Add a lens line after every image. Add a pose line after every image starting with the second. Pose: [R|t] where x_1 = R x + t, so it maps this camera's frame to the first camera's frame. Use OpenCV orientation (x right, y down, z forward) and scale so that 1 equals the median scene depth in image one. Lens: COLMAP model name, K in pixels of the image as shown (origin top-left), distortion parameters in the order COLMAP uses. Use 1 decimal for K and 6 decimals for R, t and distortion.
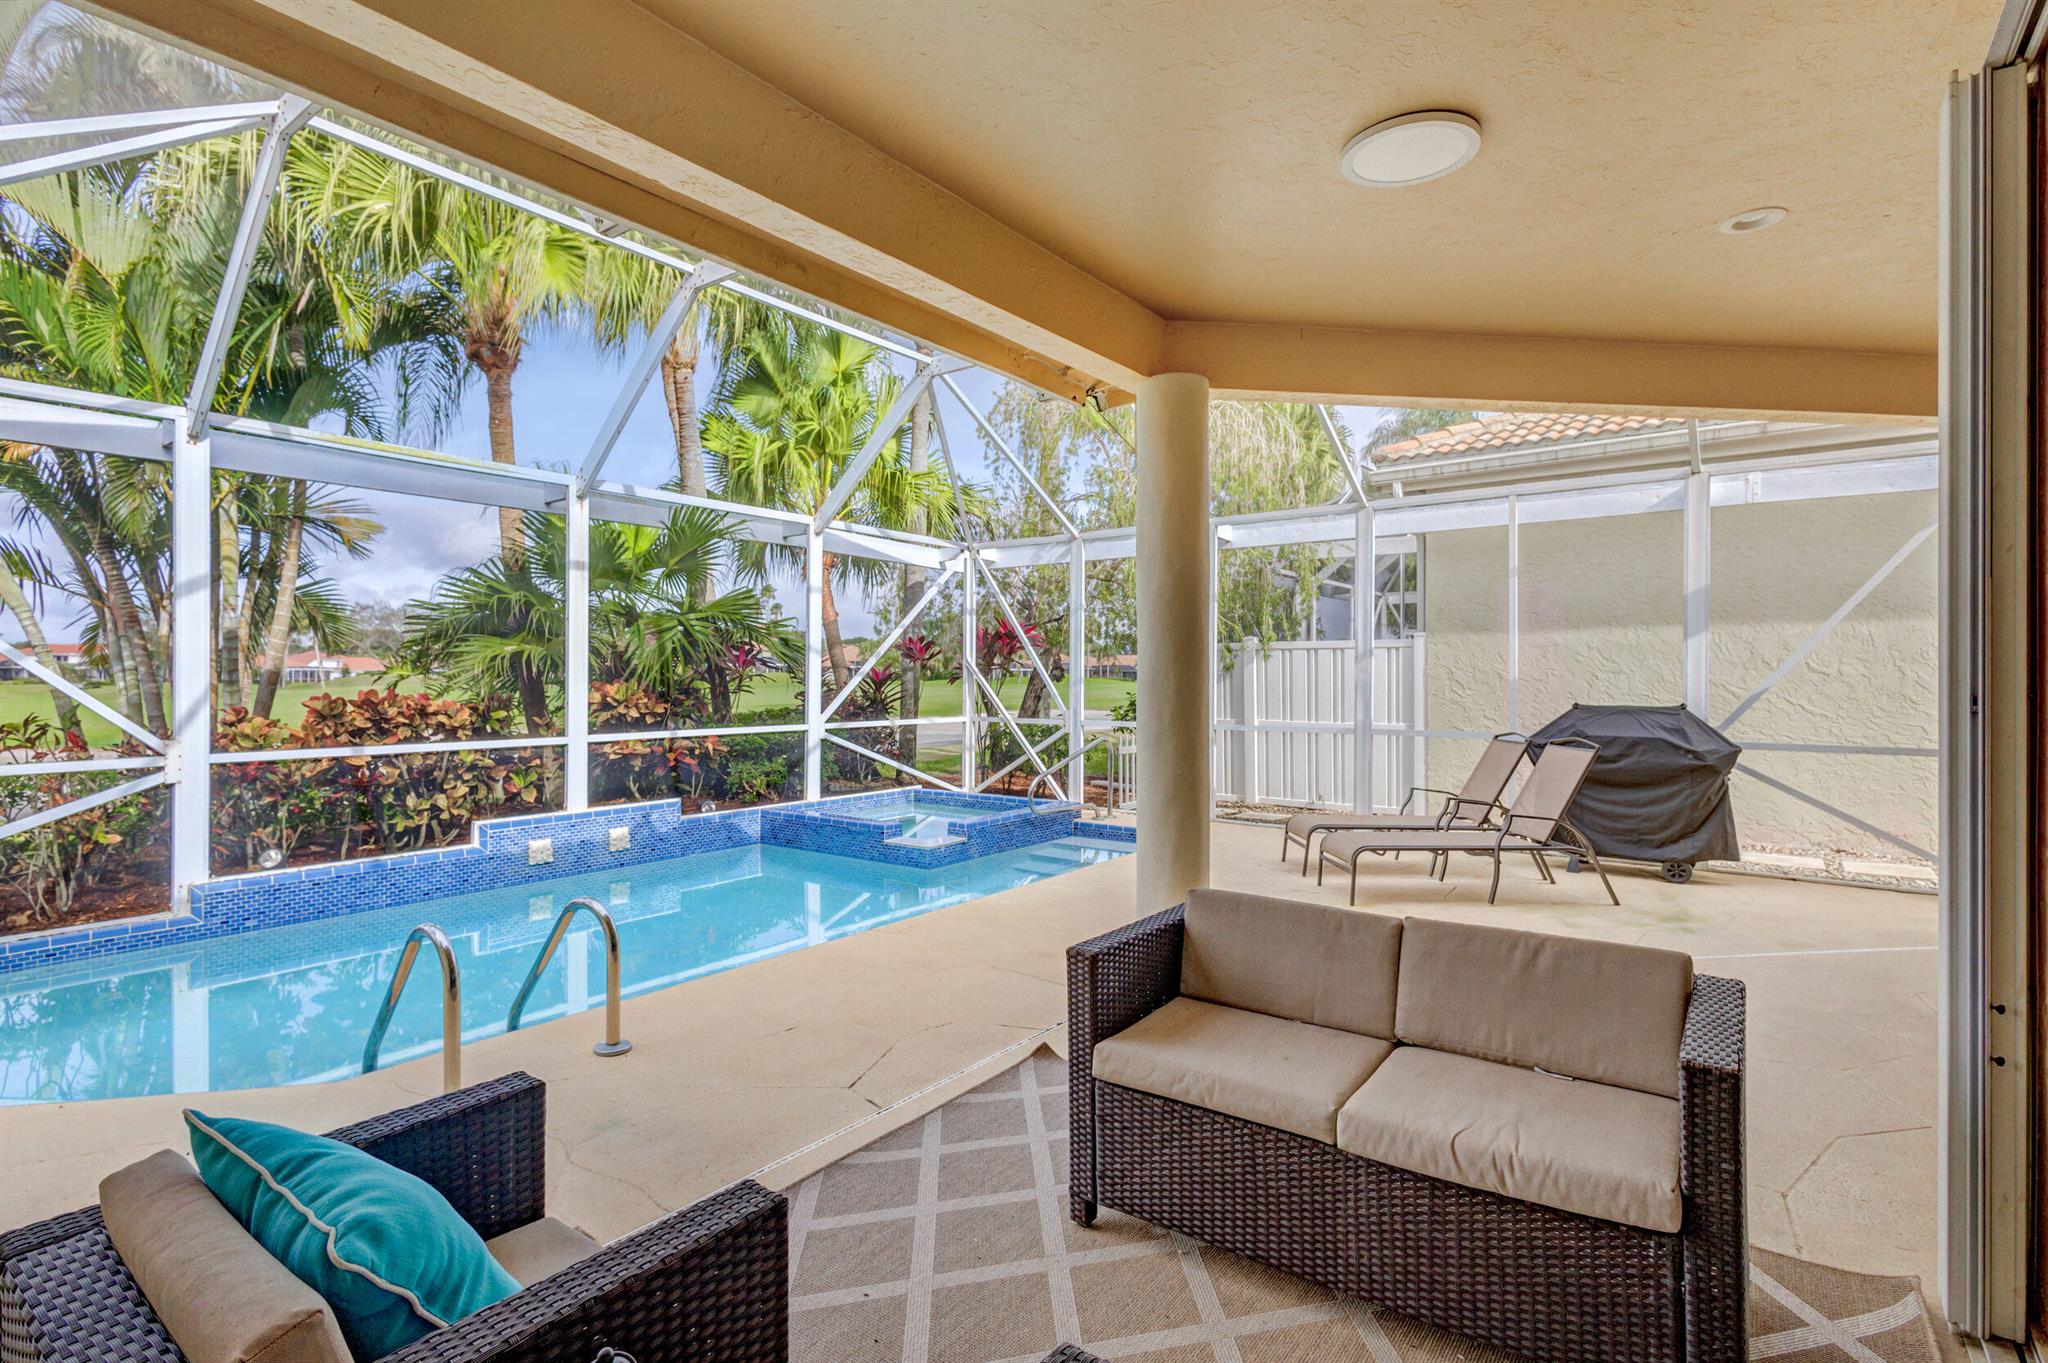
lens RADIAL K [[976.2, 0, 1041.6], [0, 976.2, 674.2], [0, 0, 1]] dist [-0.009521, -0.000186]
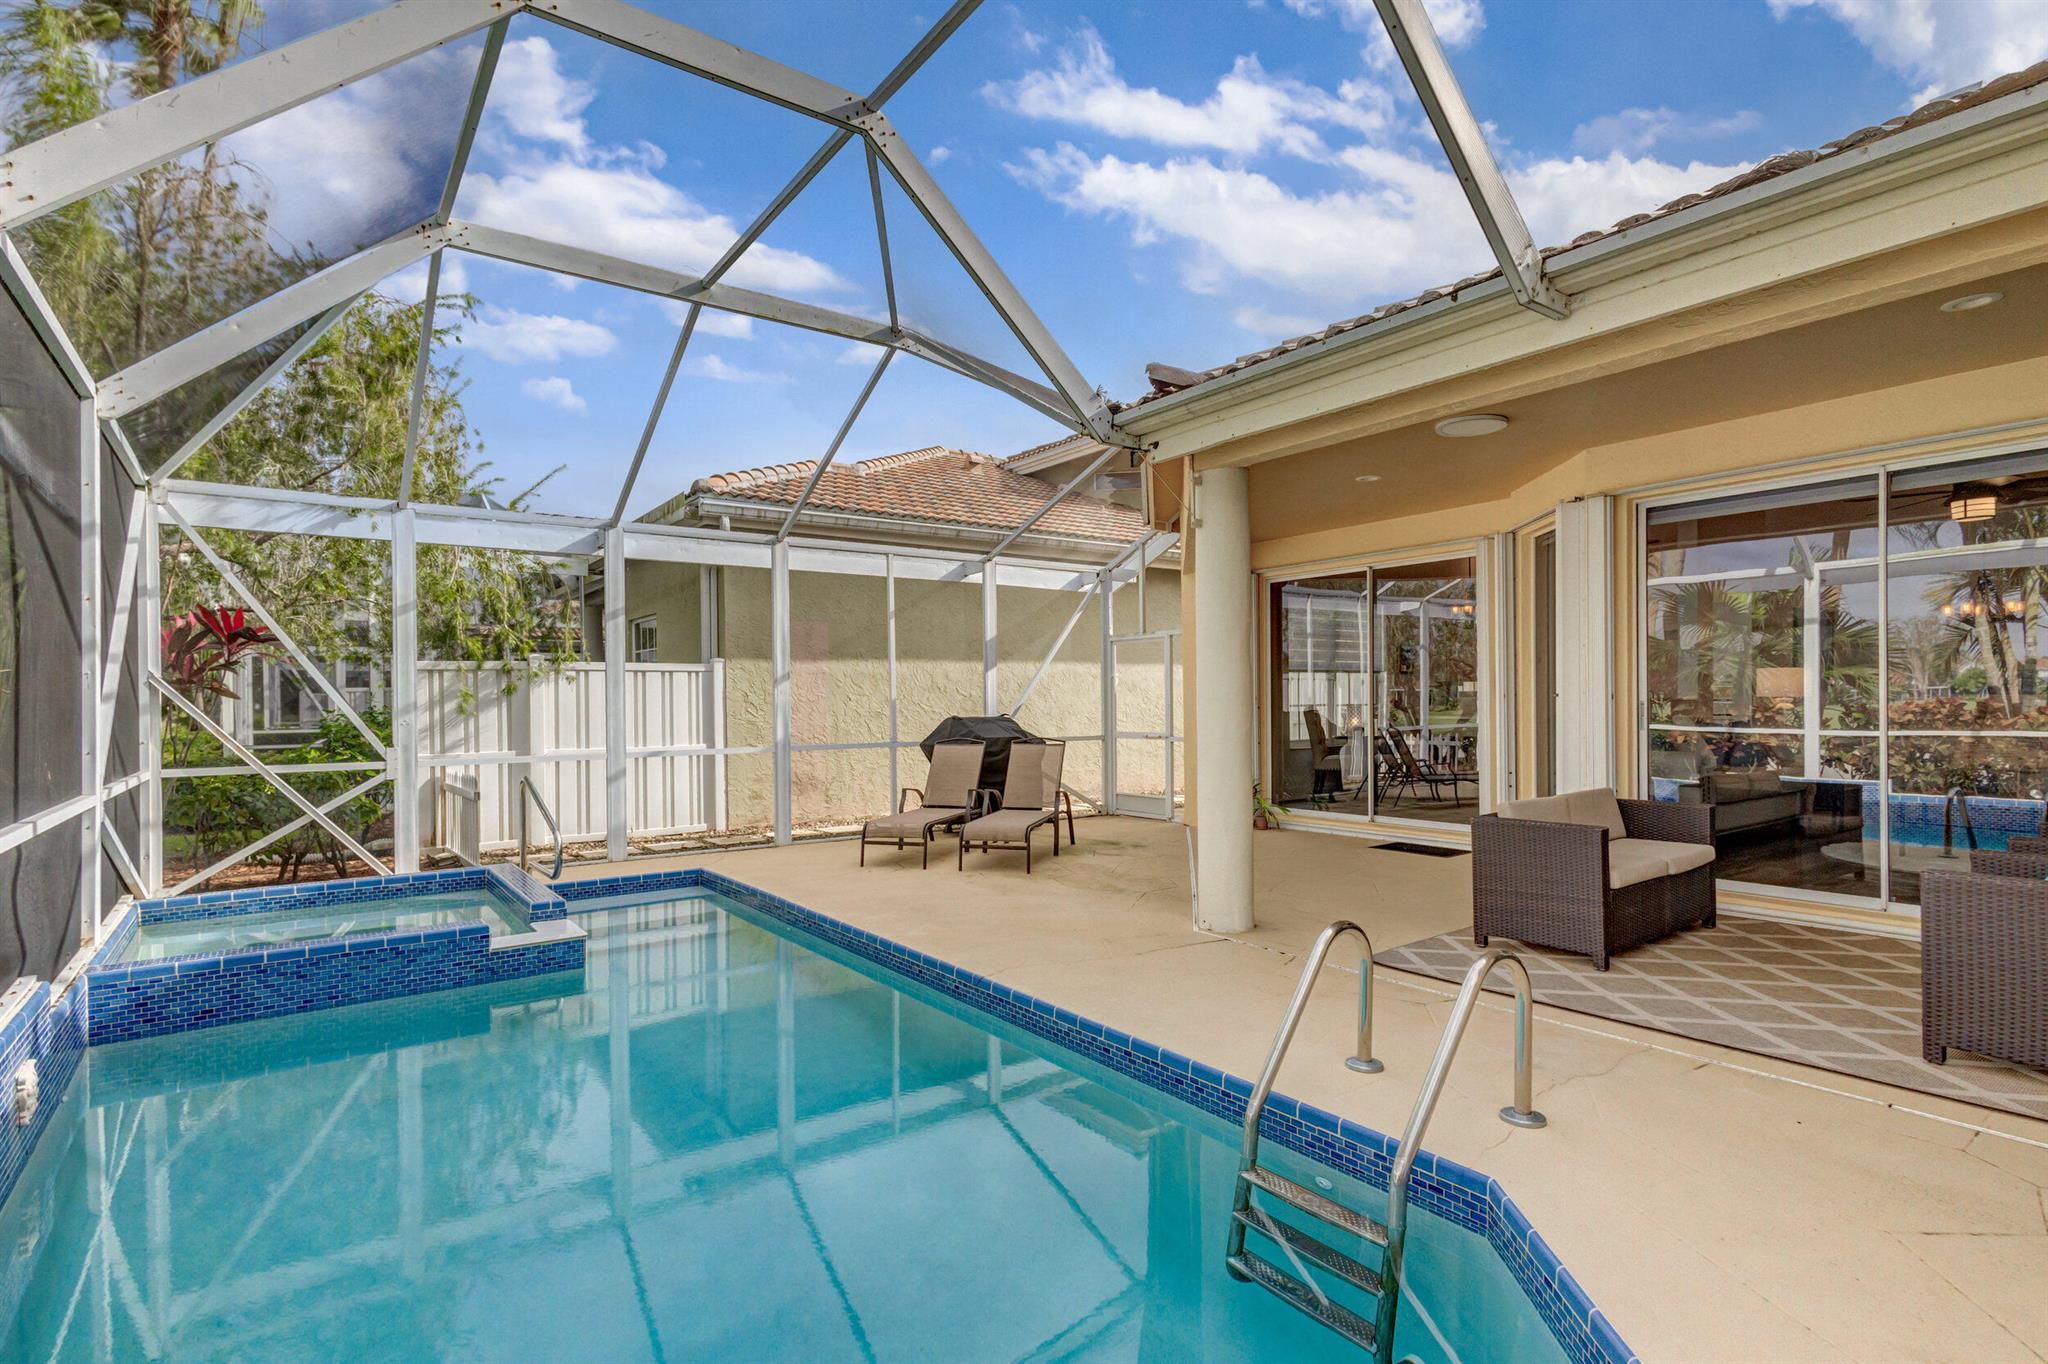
lens RADIAL K [[964.9, 0, 1028.4], [0, 964.9, 694.6], [0, 0, 1]] dist [-0.002320, -0.002145]
pose [[0.340311, -0.000393, 0.940313, -0.509899], [0.006813, 0.999975, -0.002047, 0.001957], [-0.940288, 0.007103, 0.340305, 0.332369]]
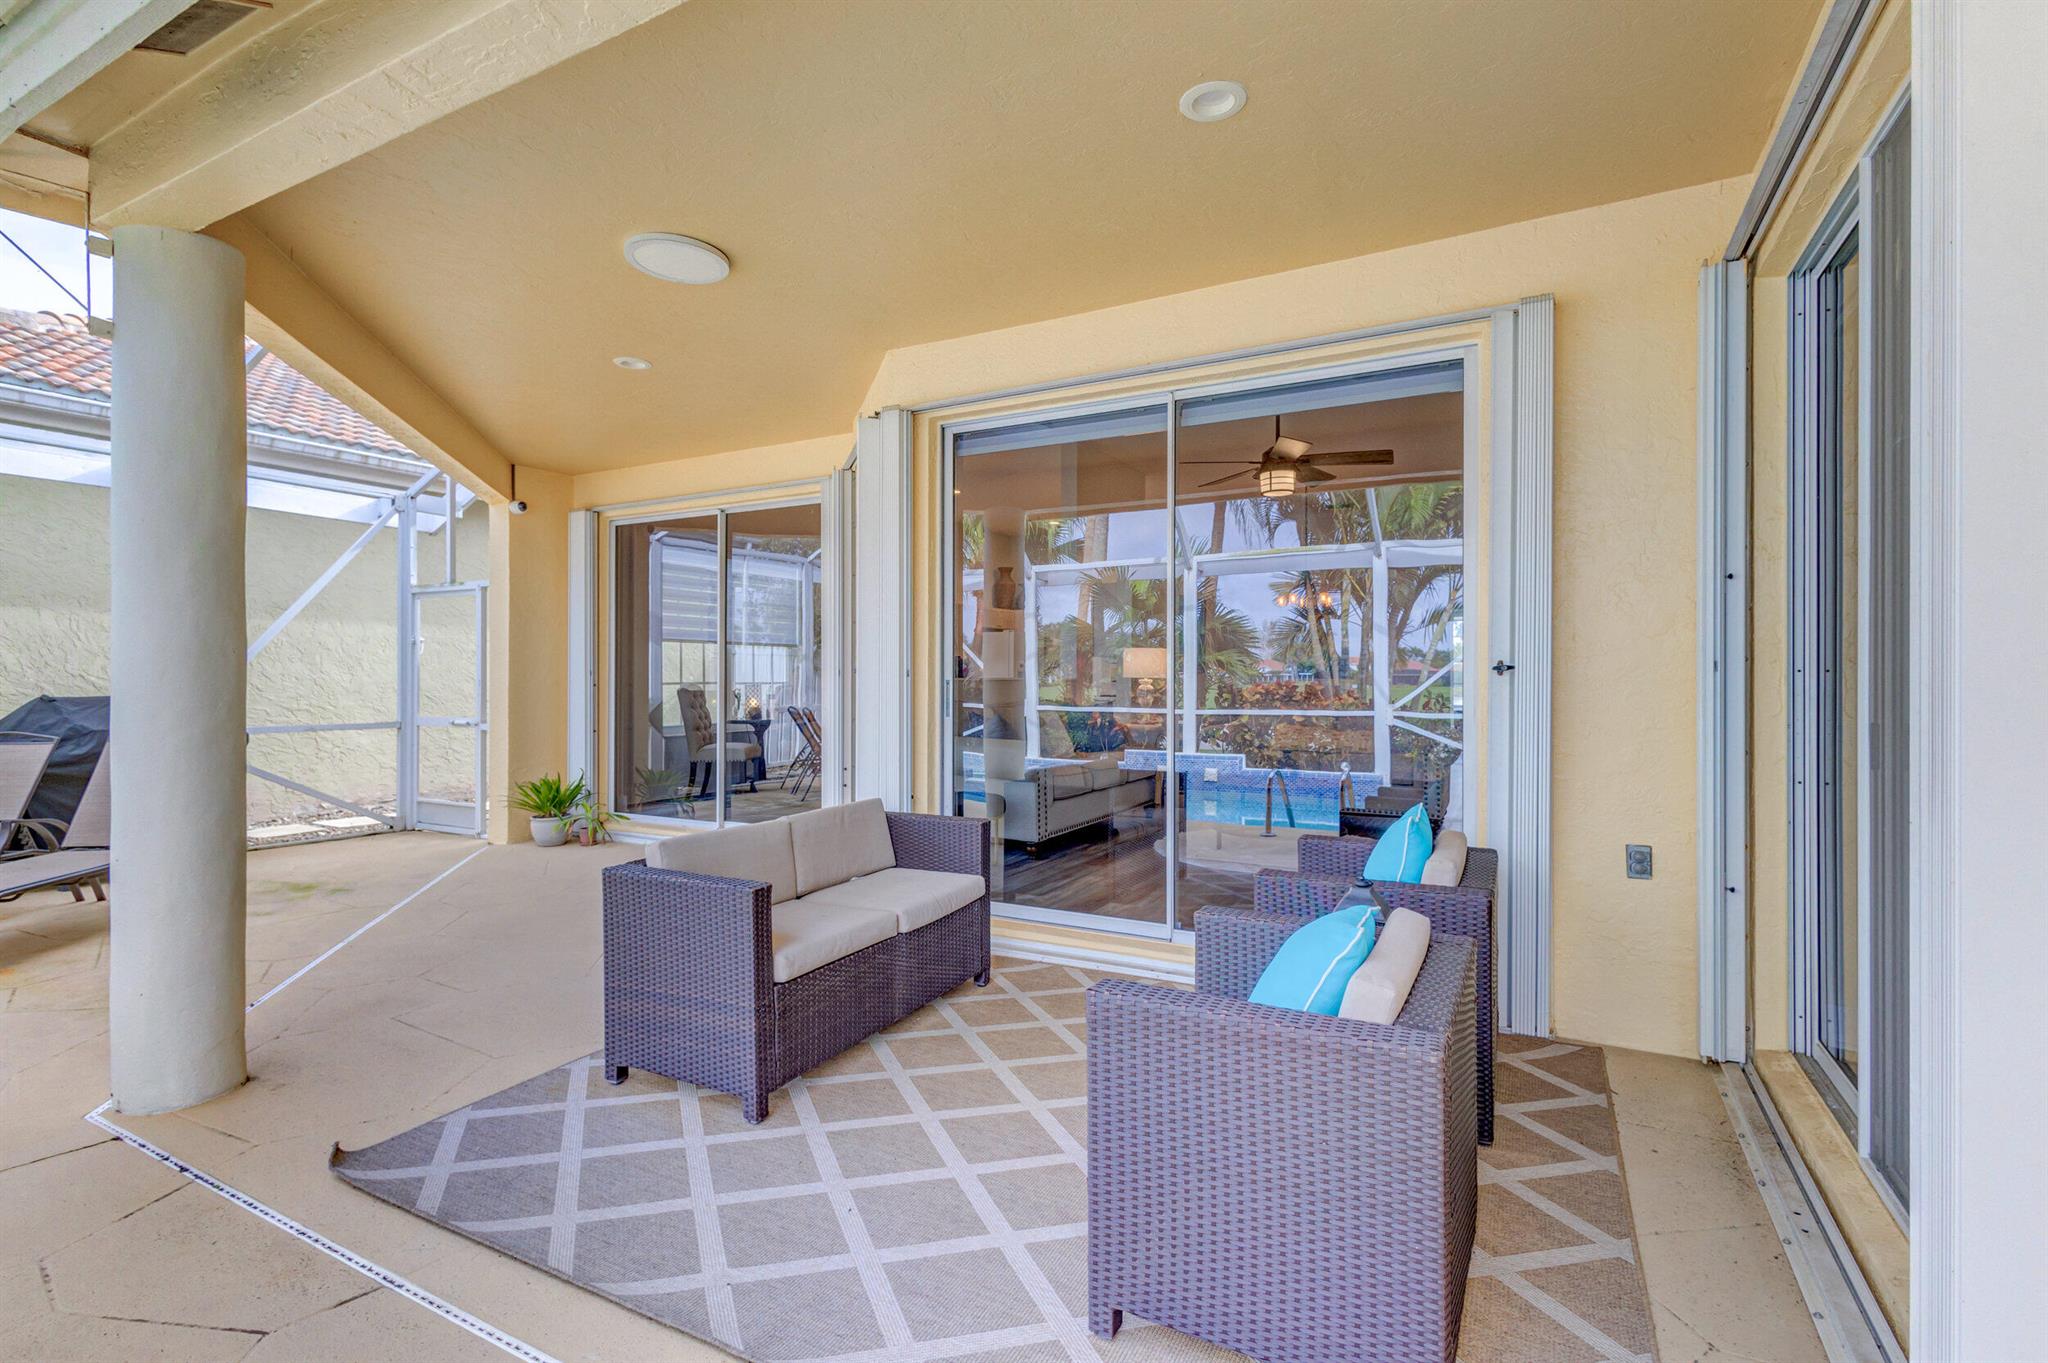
lens RADIAL K [[956.7, 0, 1031.1], [0, 956.7, 660.0], [0, 0, 1]] dist [0.007262, -0.000884]
pose [[-0.132245, 0.014258, 0.991115, -0.277126], [-0.005421, 0.999871, -0.015107, 0.004287], [-0.991202, -0.007370, -0.132150, 0.193121]]
